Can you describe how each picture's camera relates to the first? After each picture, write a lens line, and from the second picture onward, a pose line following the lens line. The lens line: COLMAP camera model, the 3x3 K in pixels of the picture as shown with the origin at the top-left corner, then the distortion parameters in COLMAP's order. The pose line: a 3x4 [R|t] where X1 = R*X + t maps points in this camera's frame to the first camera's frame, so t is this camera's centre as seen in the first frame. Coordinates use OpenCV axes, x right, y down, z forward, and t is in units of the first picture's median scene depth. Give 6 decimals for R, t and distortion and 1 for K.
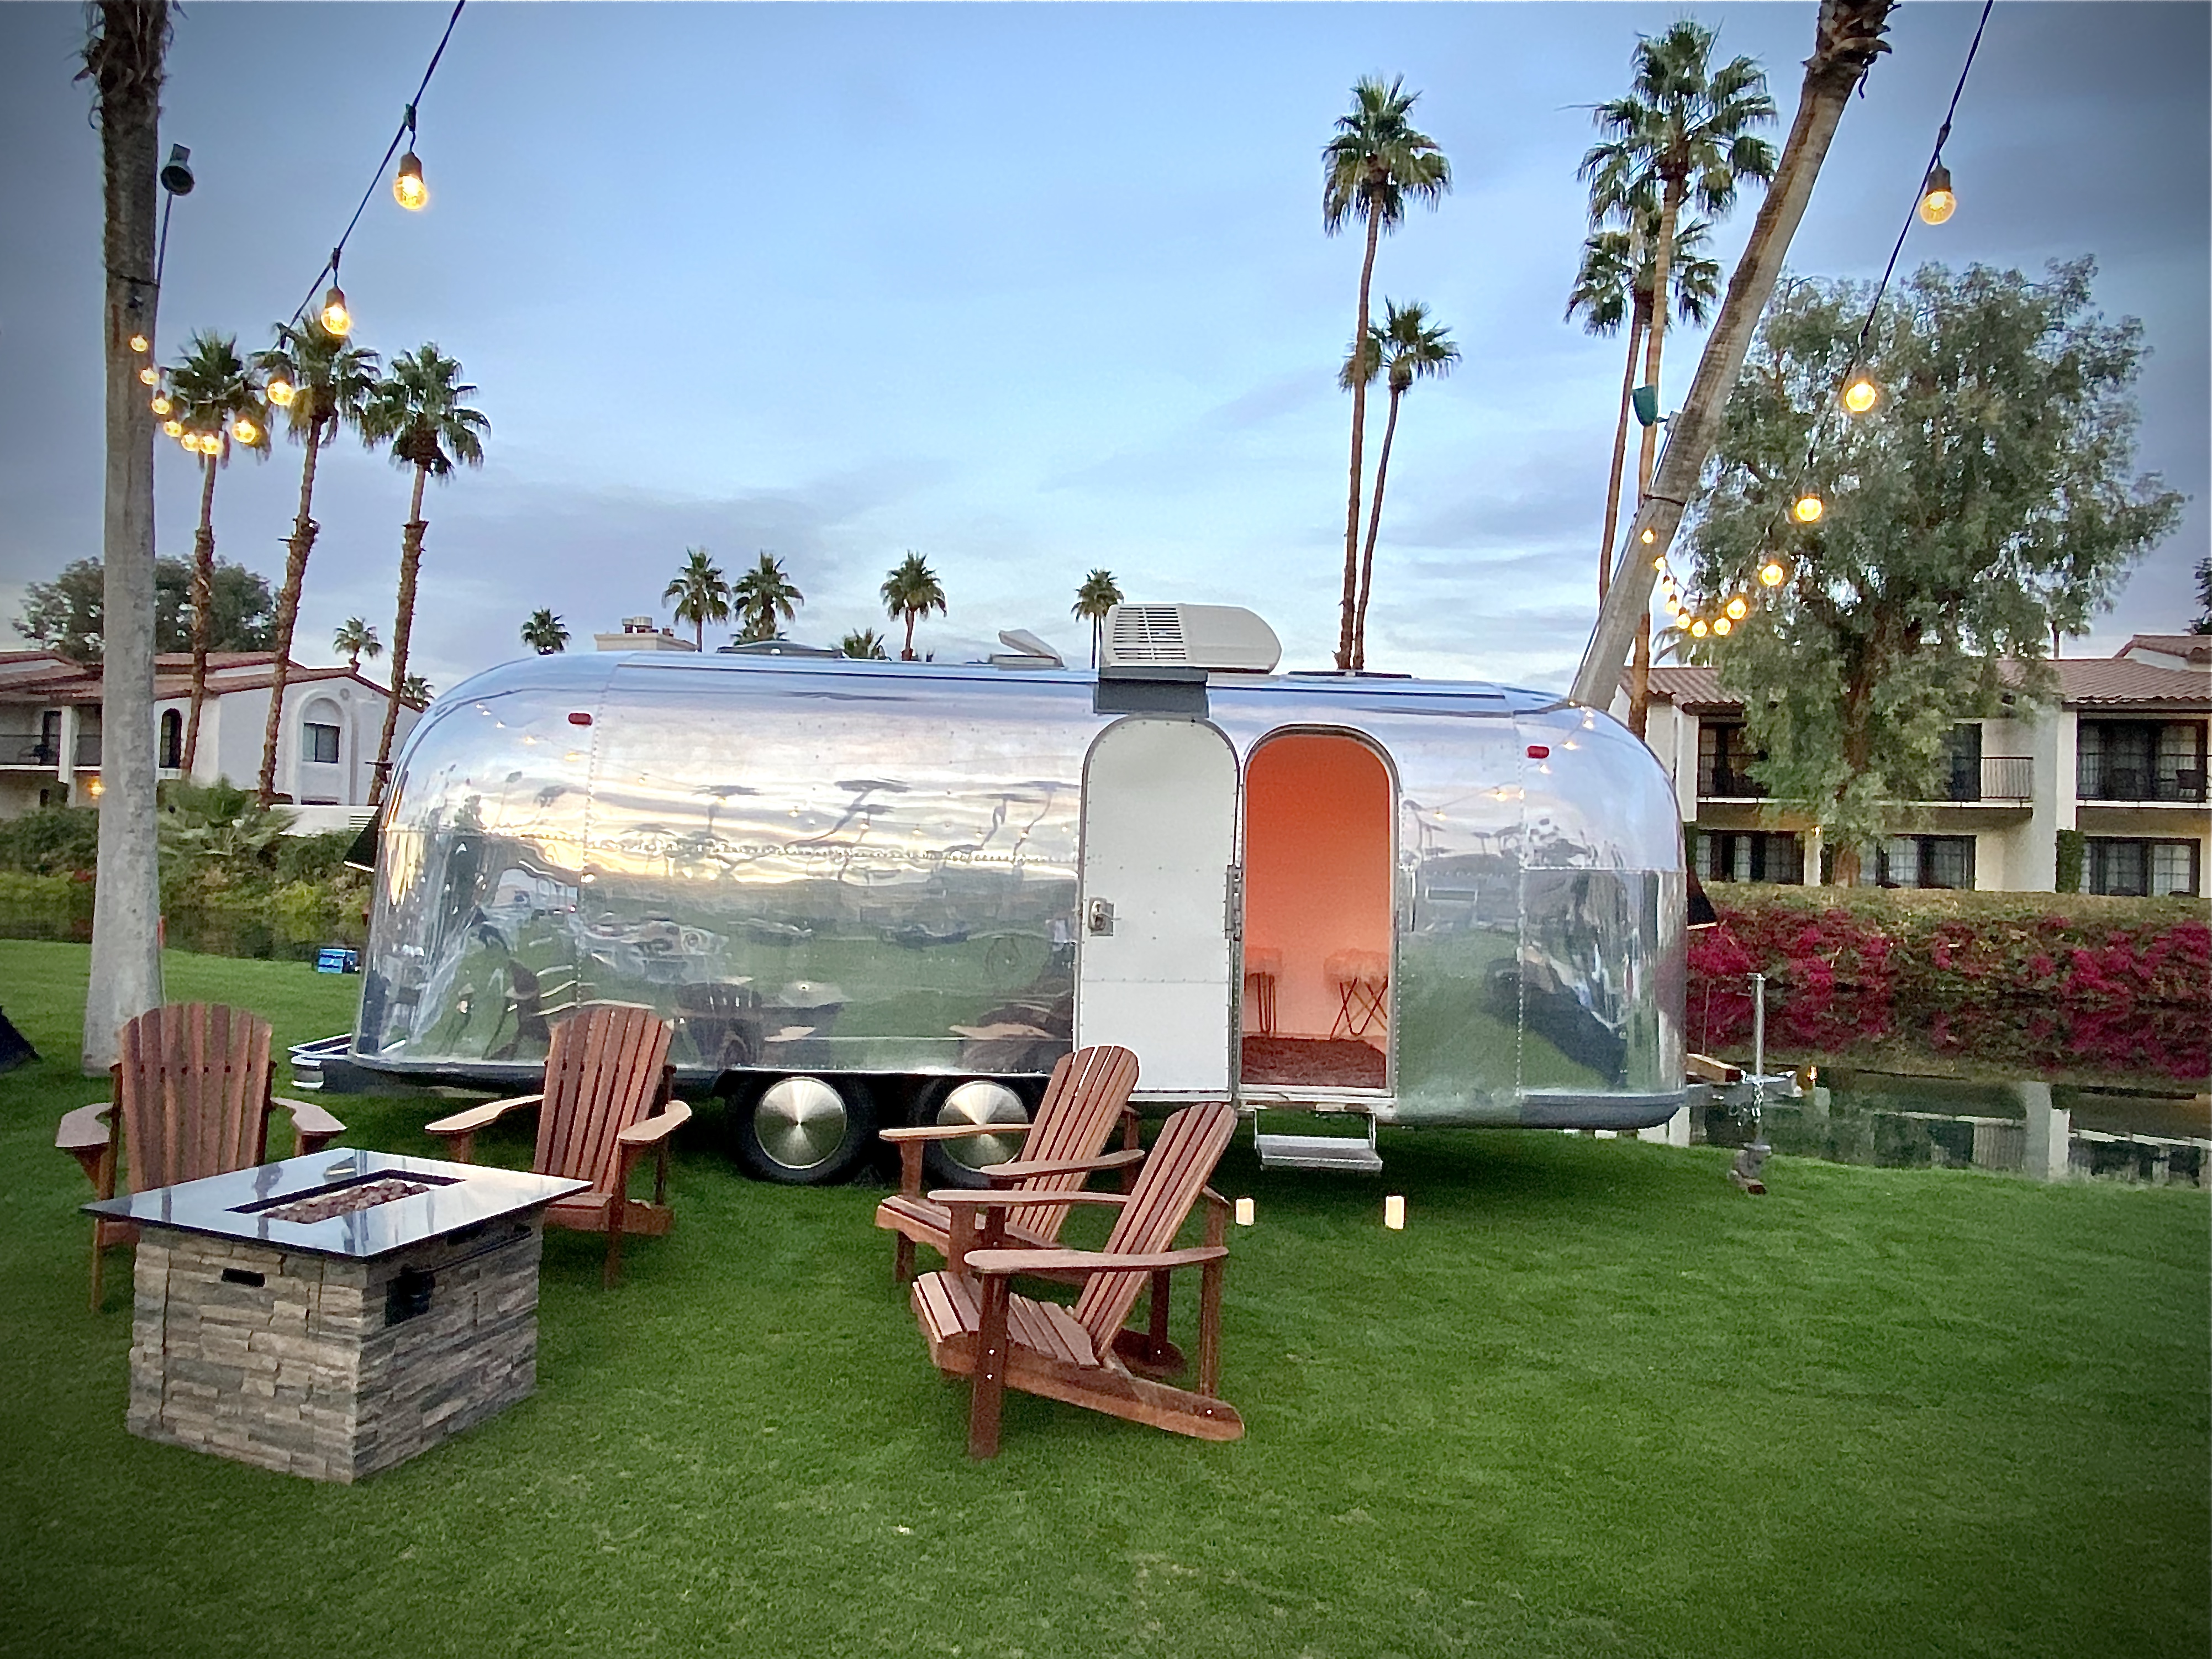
lens RADIAL K [[1387.6, 0, 1097.5], [0, 1387.6, 836.2], [0, 0, 1]] dist [0.053217, -0.061455]
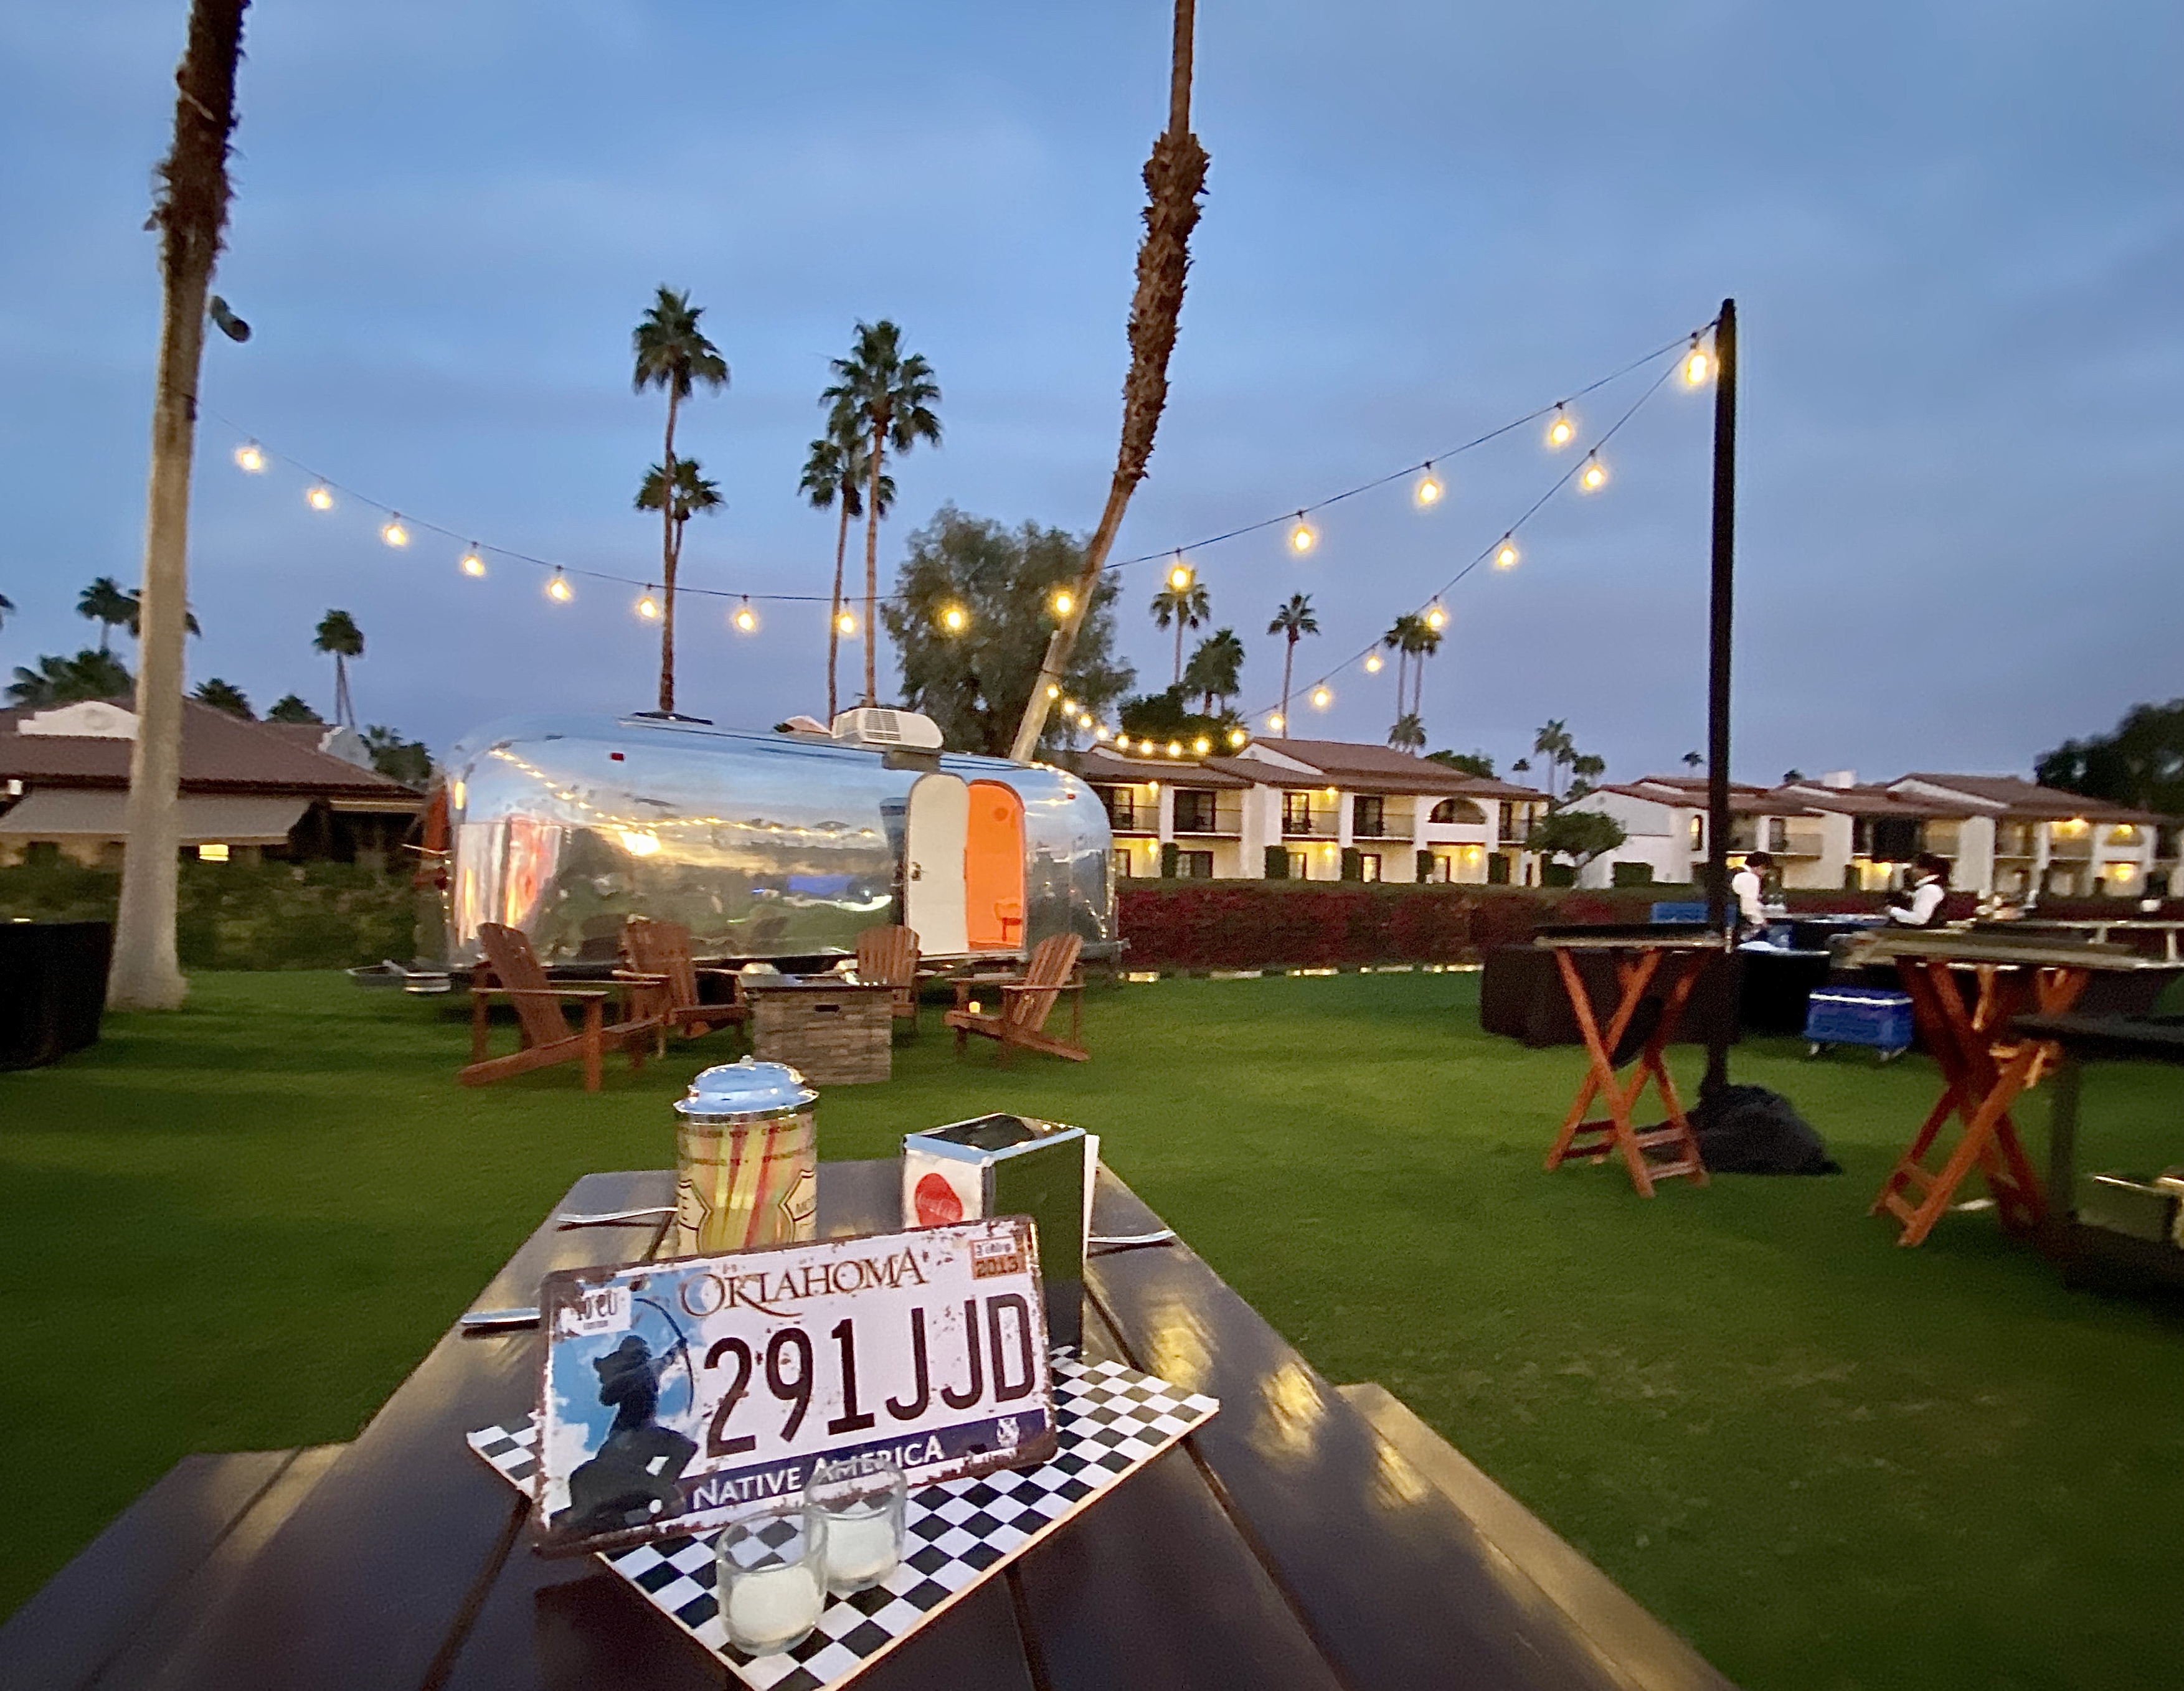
lens RADIAL K [[1009.0, 0, 1068.8], [0, 1009.0, 942.6], [0, 0, 1]] dist [0.054761, -0.045780]
pose [[0.792190, -0.056886, 0.607618, -0.175836], [0.003070, 0.996005, 0.089245, 0.007584], [-0.610267, -0.068833, 0.789200, -0.076272]]
